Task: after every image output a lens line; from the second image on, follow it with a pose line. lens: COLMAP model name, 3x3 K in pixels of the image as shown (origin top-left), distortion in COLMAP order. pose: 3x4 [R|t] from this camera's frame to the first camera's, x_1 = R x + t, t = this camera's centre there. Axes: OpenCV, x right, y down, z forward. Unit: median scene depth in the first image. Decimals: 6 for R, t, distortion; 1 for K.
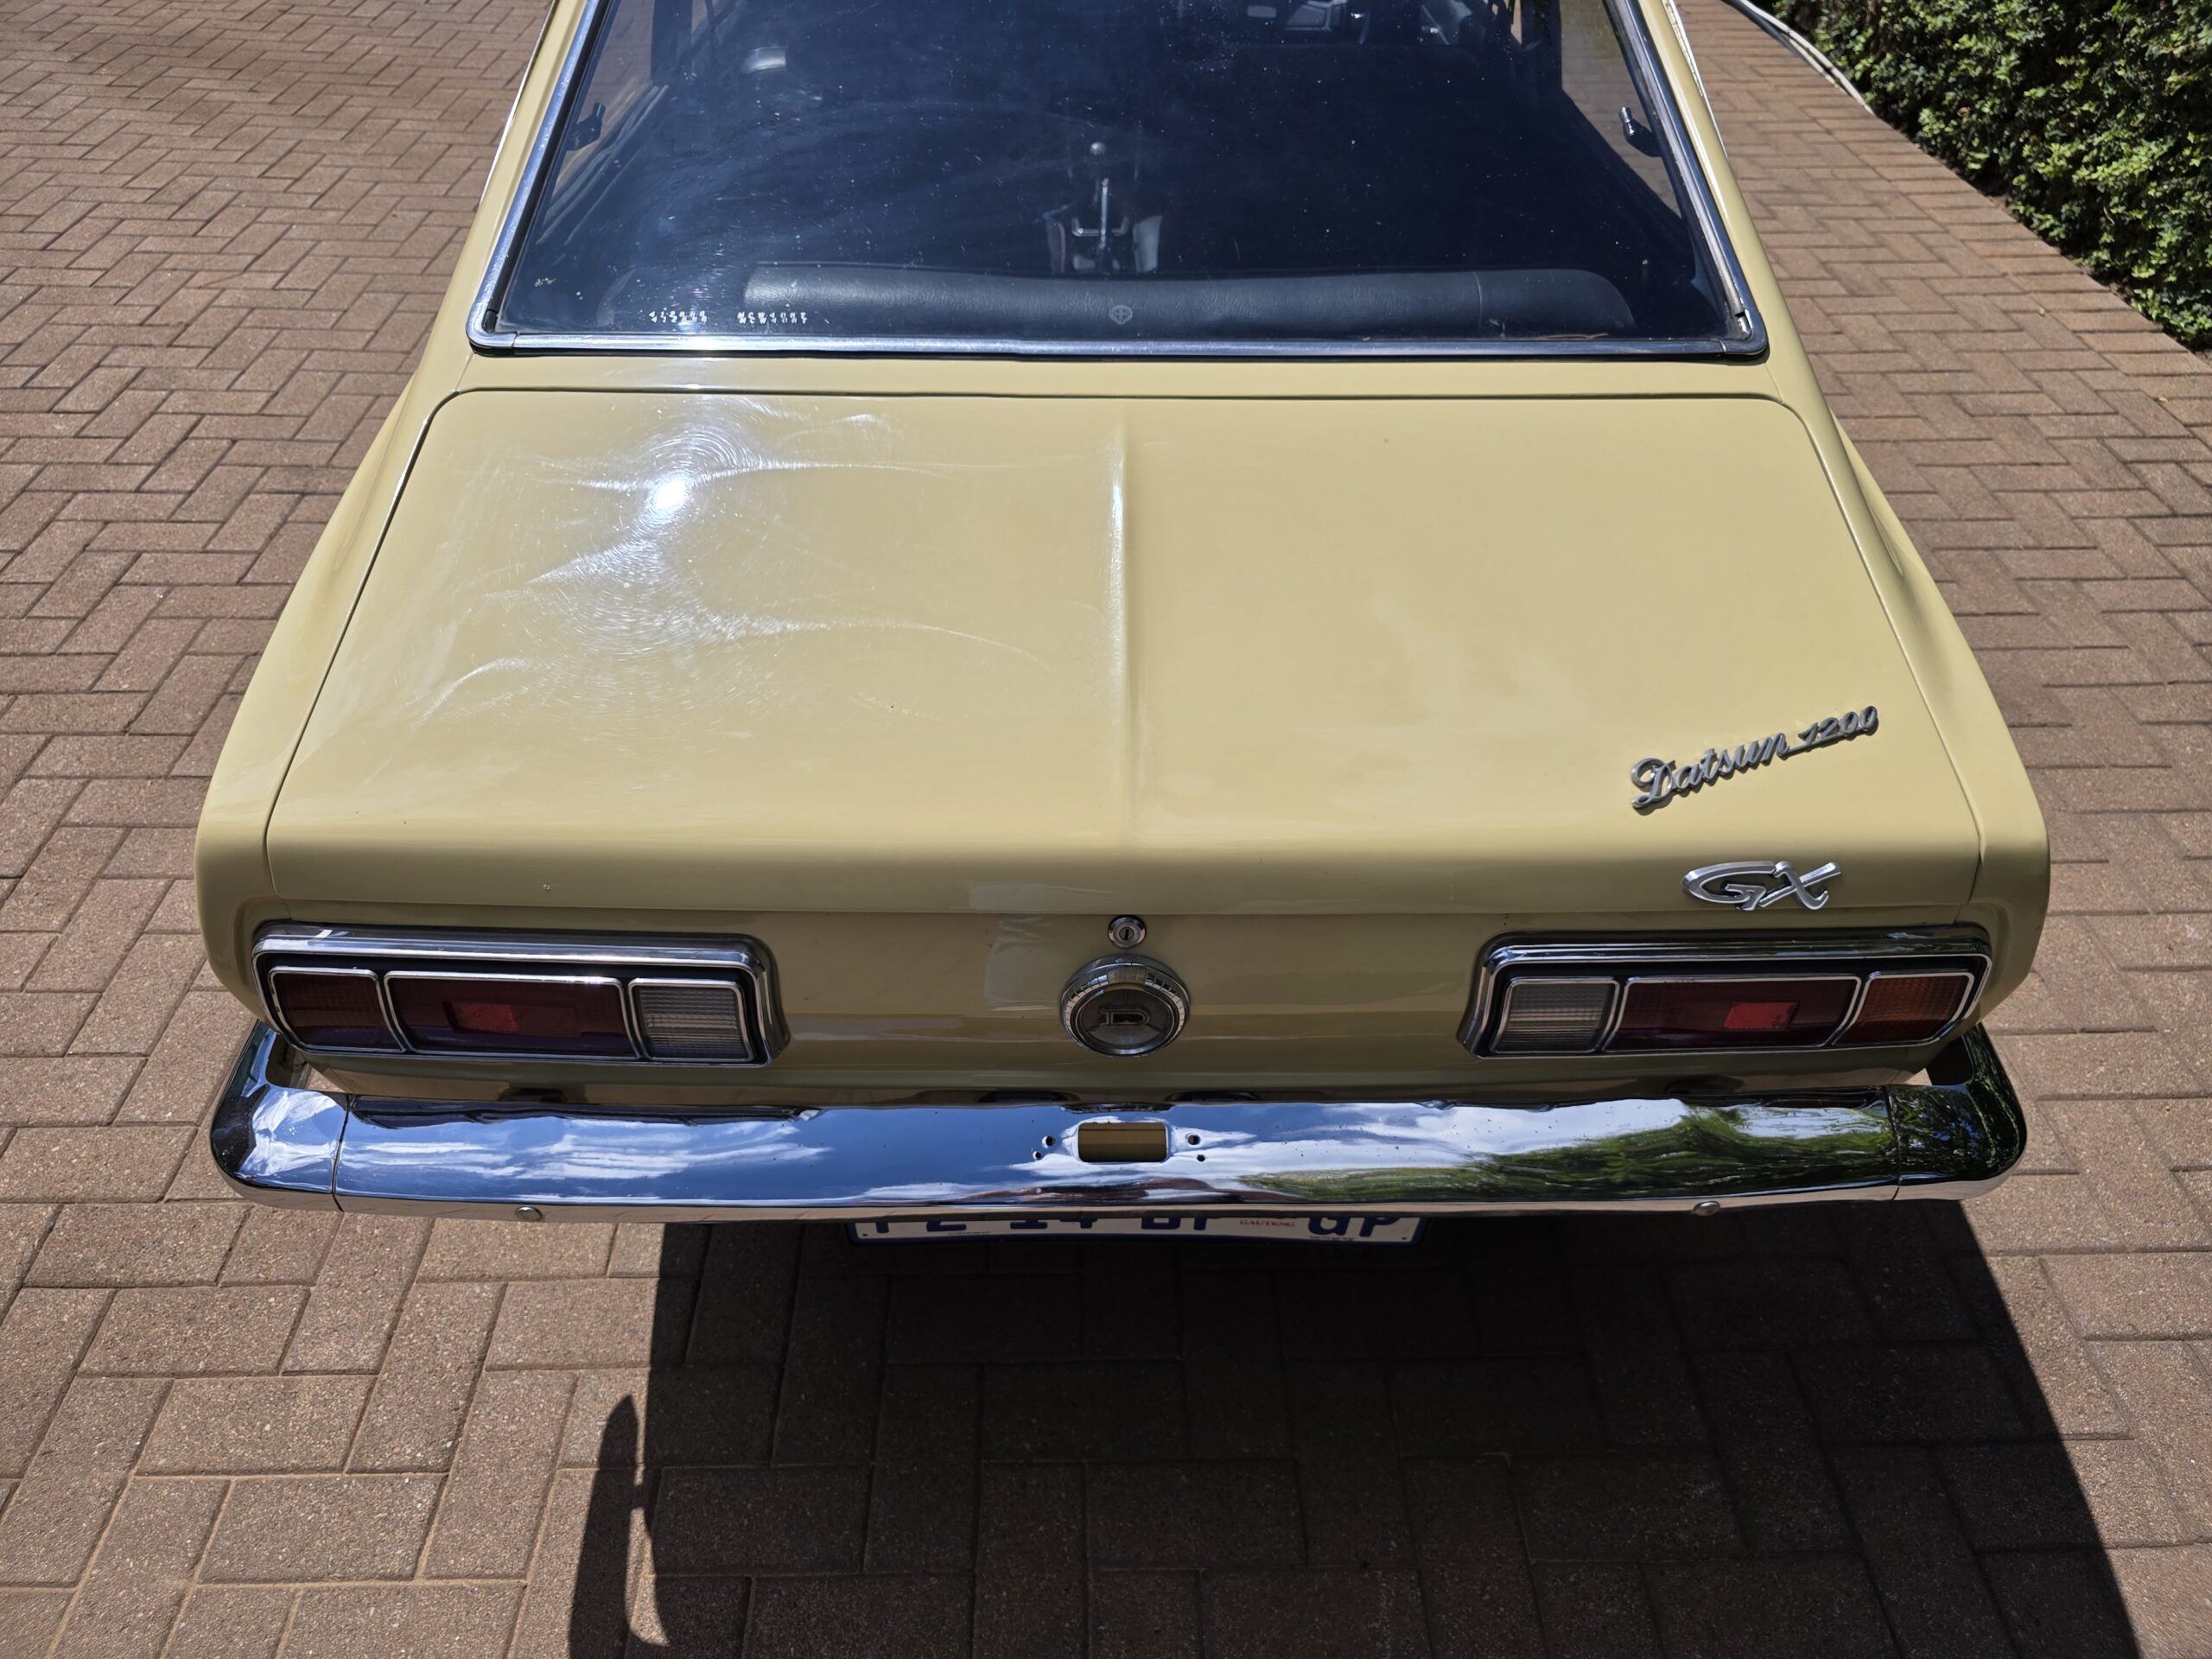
lens RADIAL K [[1472.6, 0, 1099.0], [0, 1472.6, 820.6], [0, 0, 1]] dist [0.018861, -0.014543]
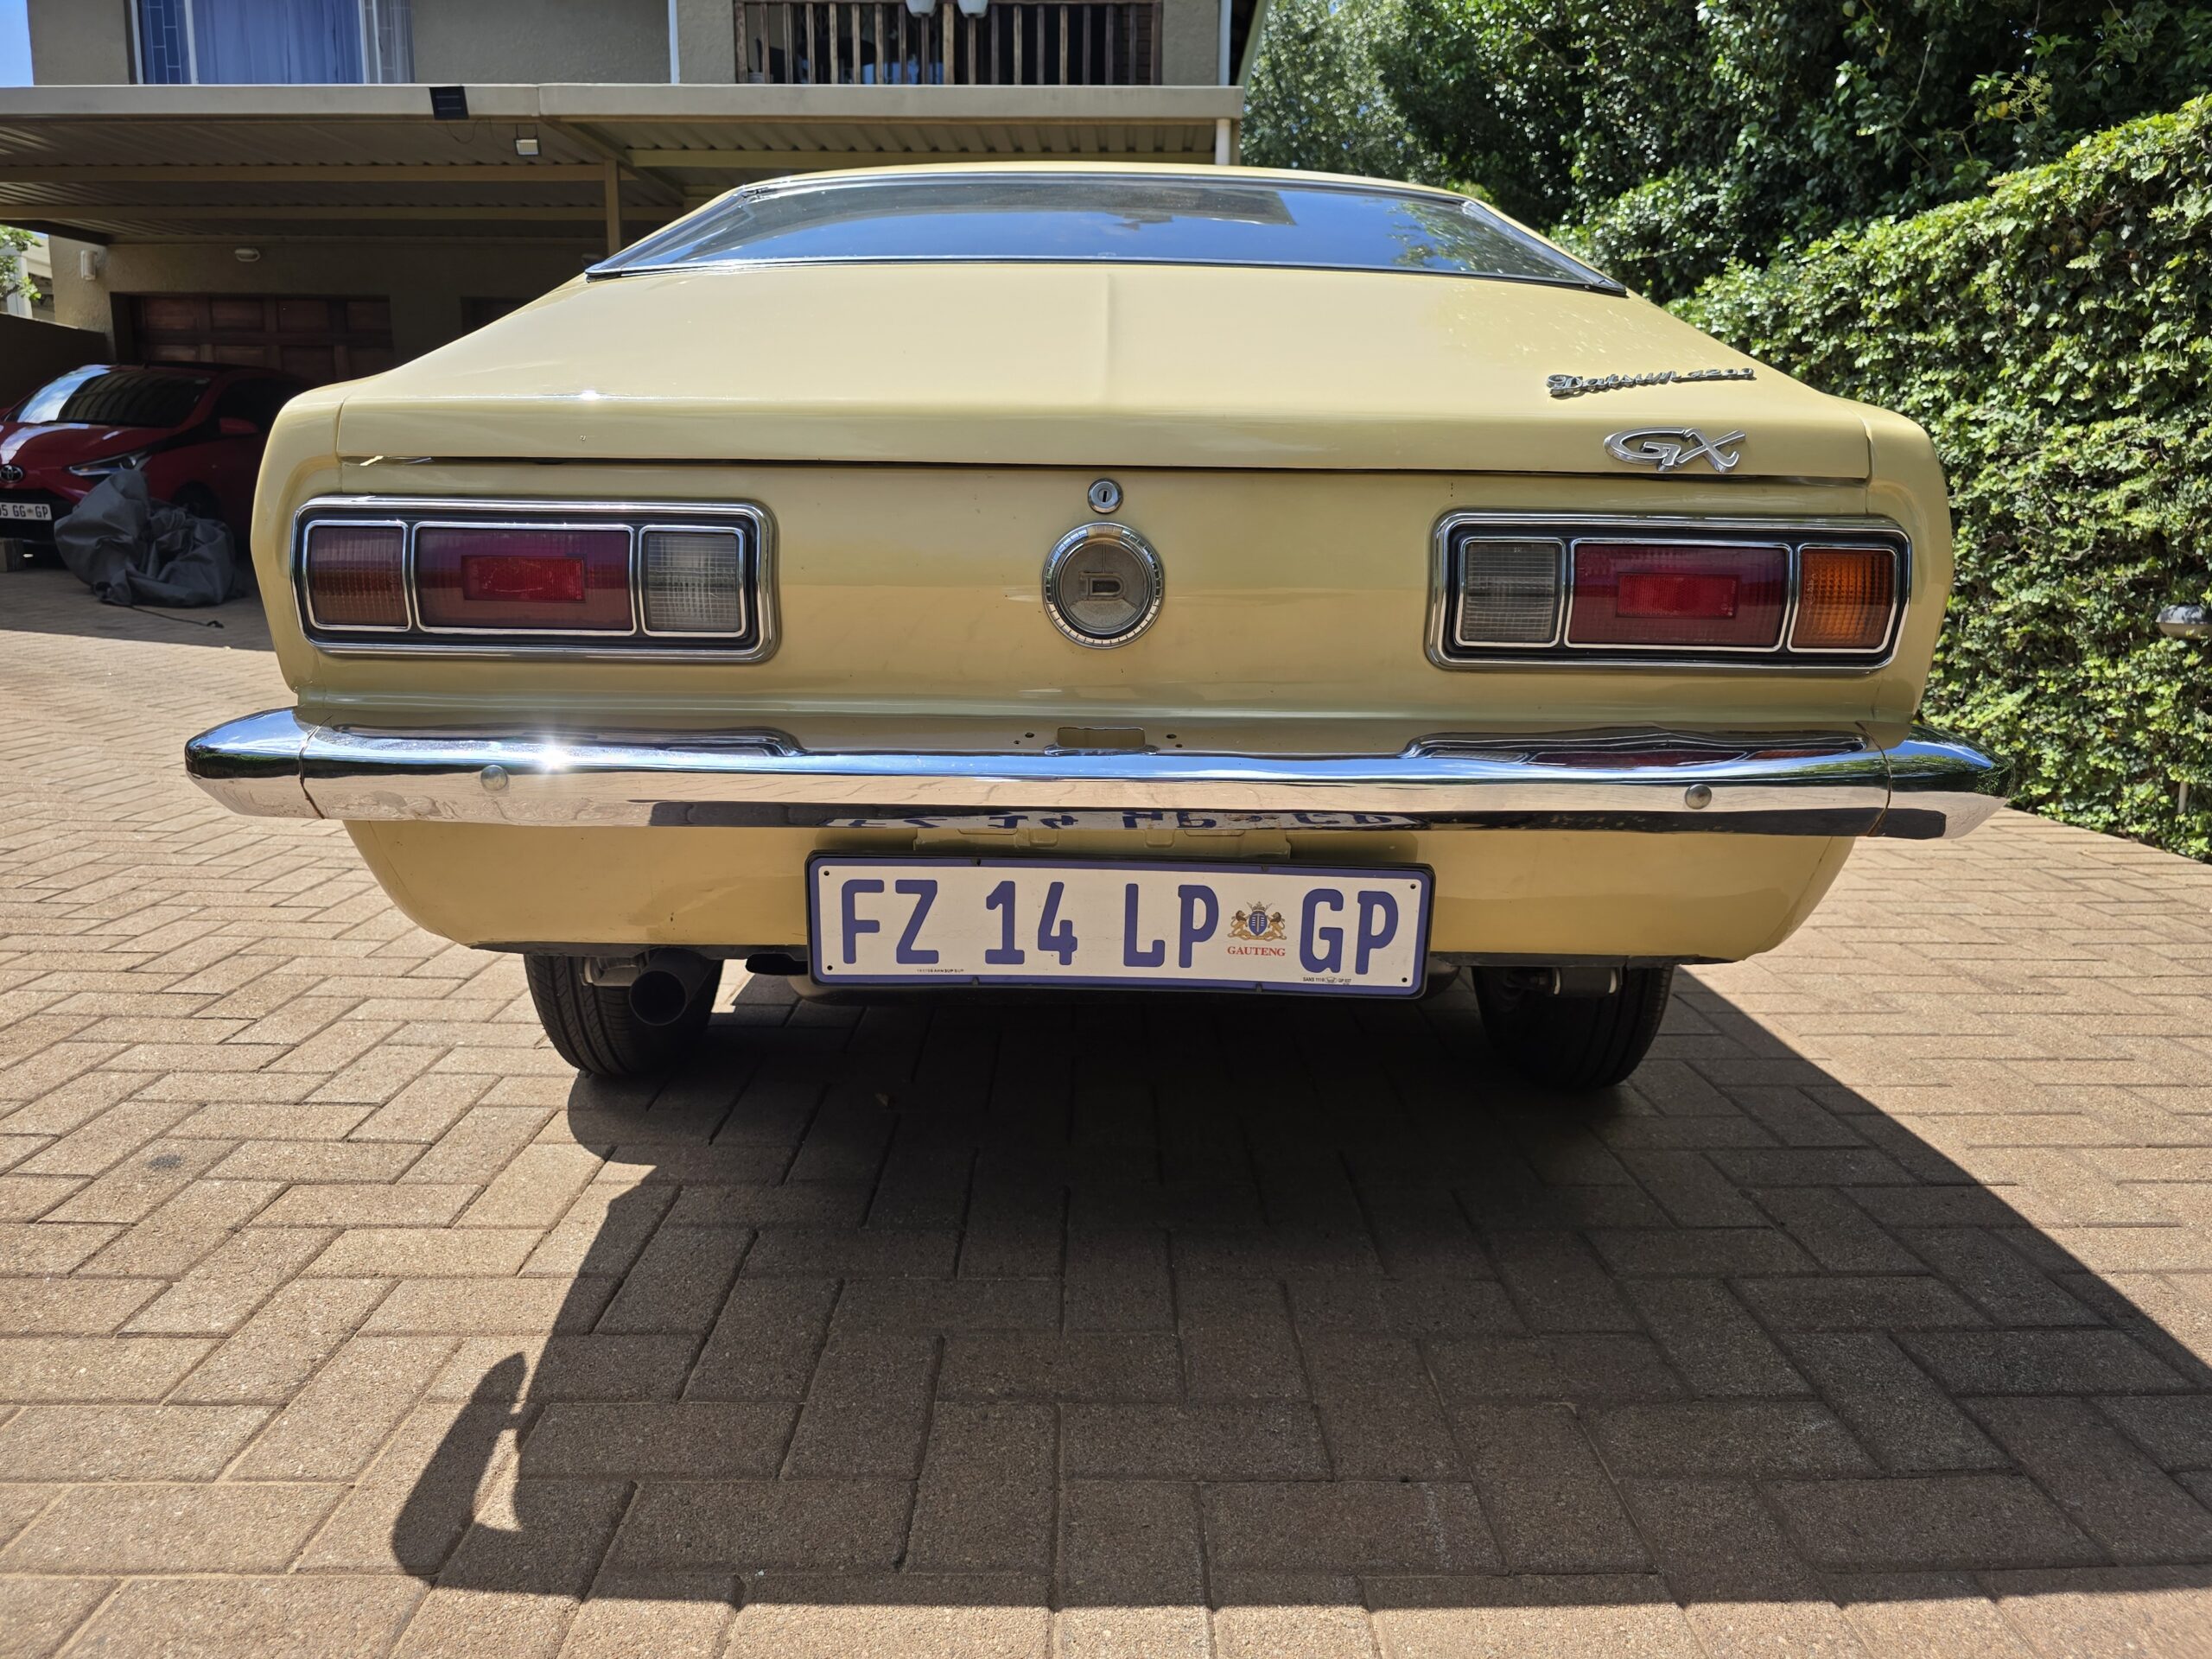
lens RADIAL K [[1472.6, 0, 1110.0], [0, 1472.6, 811.9], [0, 0, 1]] dist [0.018861, -0.014543]
pose [[0.999986, 0.004781, -0.002422, 0.019374], [-0.005350, 0.864808, -0.502074, 0.579870], [-0.000306, 0.502080, 0.864821, 0.123949]]
